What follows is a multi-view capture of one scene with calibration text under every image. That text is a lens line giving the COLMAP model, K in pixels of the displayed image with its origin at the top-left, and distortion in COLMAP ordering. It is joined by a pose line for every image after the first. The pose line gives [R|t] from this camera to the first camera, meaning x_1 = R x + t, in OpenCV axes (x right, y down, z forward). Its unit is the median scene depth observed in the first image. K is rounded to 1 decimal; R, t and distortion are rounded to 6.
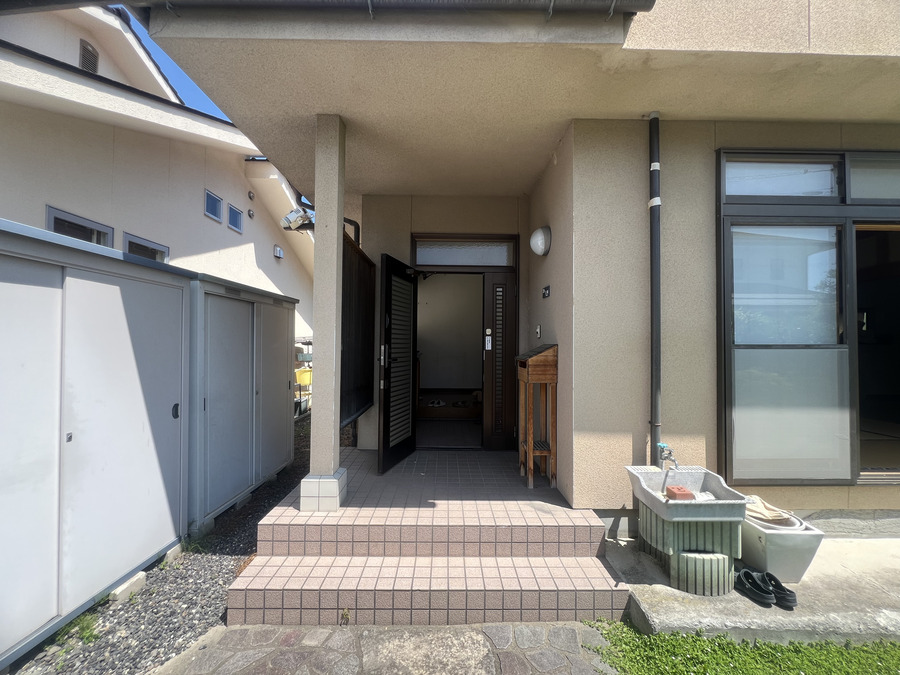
lens RADIAL K [[360.9, 0, 449.1], [0, 360.9, 339.1], [0, 0, 1]] dist [0.000149, -0.000340]
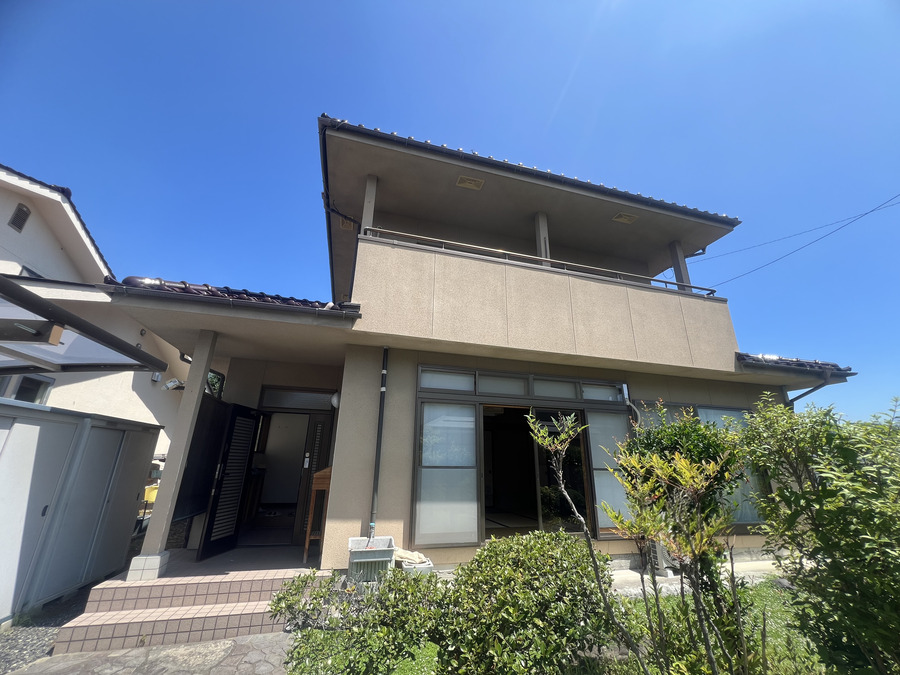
lens RADIAL K [[360.9, 0, 449.1], [0, 360.9, 339.1], [0, 0, 1]] dist [0.000149, -0.000340]
pose [[0.966238, 0.093697, 0.240012, 0.409585], [-0.015158, 0.950591, -0.310075, -0.033113], [-0.257206, 0.295968, 0.919917, -0.971134]]
